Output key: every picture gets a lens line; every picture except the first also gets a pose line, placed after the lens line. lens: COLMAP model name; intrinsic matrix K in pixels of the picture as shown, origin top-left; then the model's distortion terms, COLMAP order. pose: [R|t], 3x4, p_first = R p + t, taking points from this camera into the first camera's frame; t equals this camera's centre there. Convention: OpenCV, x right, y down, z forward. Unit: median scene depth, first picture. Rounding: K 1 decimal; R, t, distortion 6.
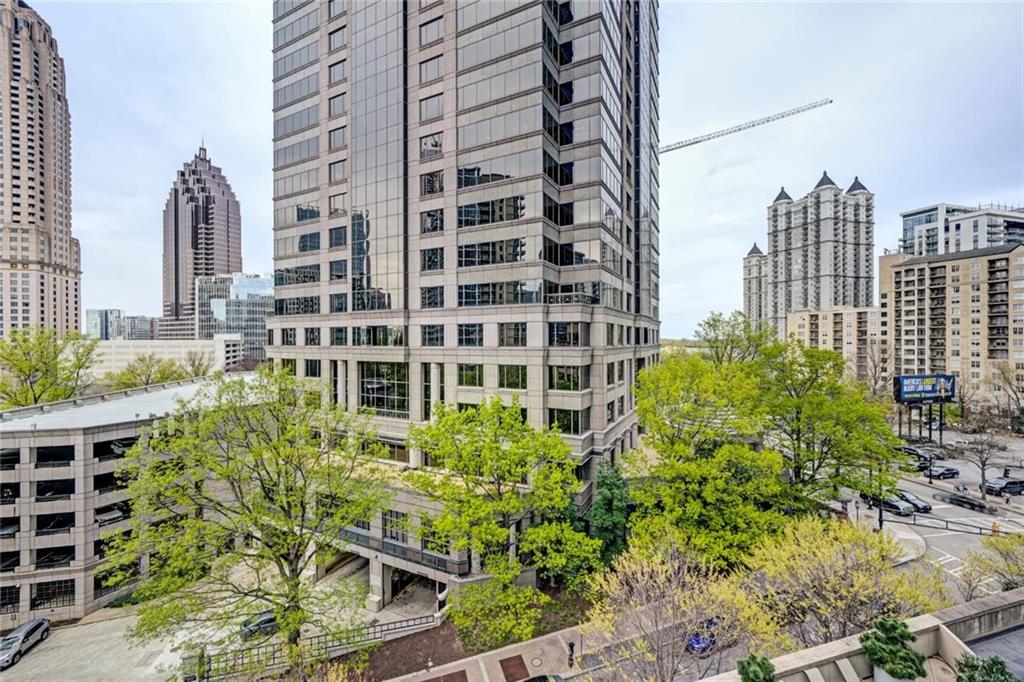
lens RADIAL K [[412.8, 0, 511.3], [0, 412.8, 342.2], [0, 0, 1]] dist [-0.001222, 0.001318]
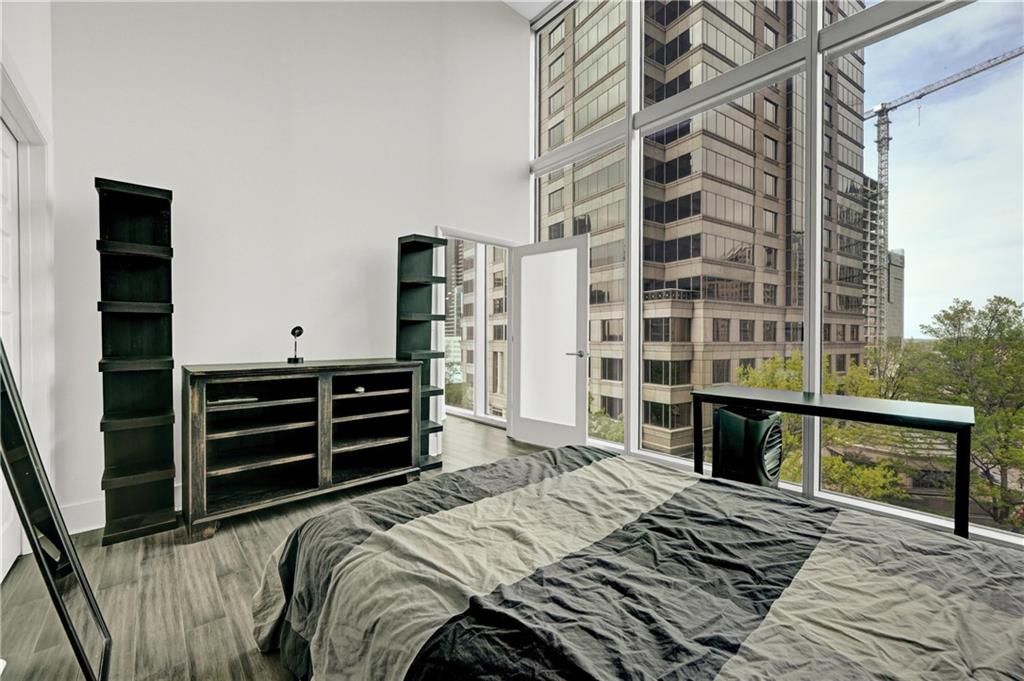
lens RADIAL K [[412.0, 0, 515.2], [0, 412.0, 339.2], [0, 0, 1]] dist [-0.007391, 0.002177]
pose [[0.870193, 0.006789, -0.492663, 0.306925], [-0.007996, 0.999968, -0.000344, 0.007023], [0.492645, 0.004239, 0.870220, -0.059410]]
